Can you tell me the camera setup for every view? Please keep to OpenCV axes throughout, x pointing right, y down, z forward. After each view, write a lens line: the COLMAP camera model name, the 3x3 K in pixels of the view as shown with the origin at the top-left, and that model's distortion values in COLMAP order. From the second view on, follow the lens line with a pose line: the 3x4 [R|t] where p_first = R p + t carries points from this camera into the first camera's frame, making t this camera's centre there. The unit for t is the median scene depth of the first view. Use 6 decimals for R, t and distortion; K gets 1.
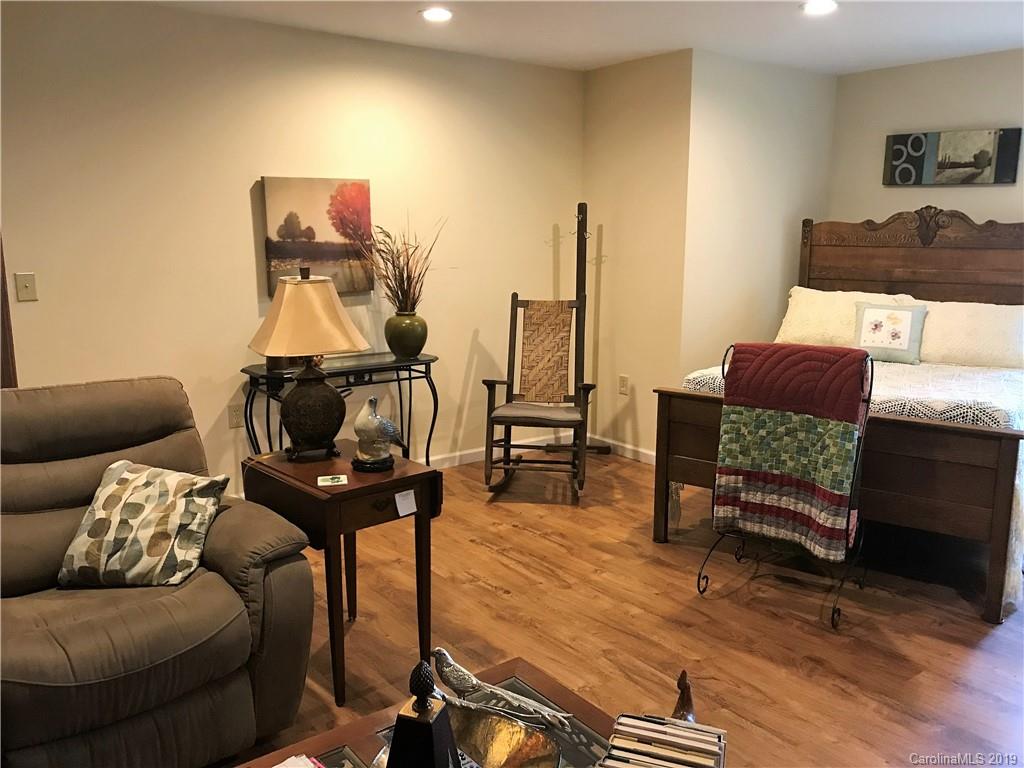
lens RADIAL K [[835.9, 0, 512.0], [0, 835.9, 384.0], [0, 0, 1]] dist [0.020181, -0.021972]
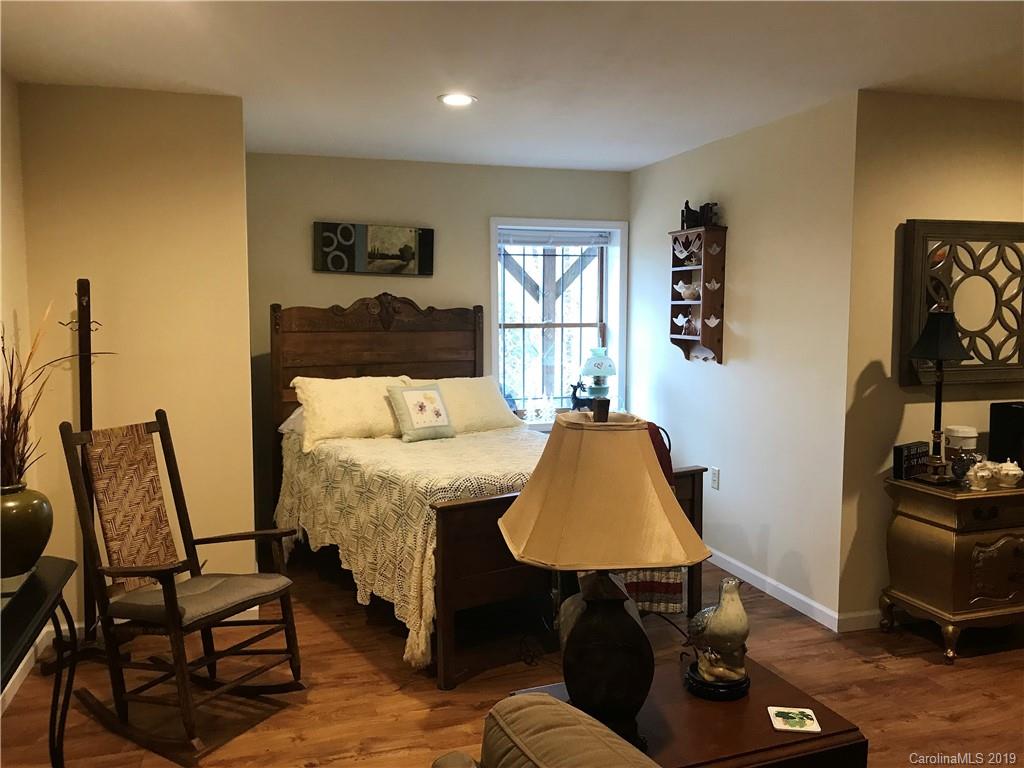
lens RADIAL K [[835.9, 0, 512.0], [0, 835.9, 384.0], [0, 0, 1]] dist [0.020181, -0.021972]
pose [[0.345340, -0.088506, 0.934295, -0.455208], [0.168310, 0.985243, 0.031121, -0.102891], [-0.923261, 0.146504, 0.355141, 0.484966]]
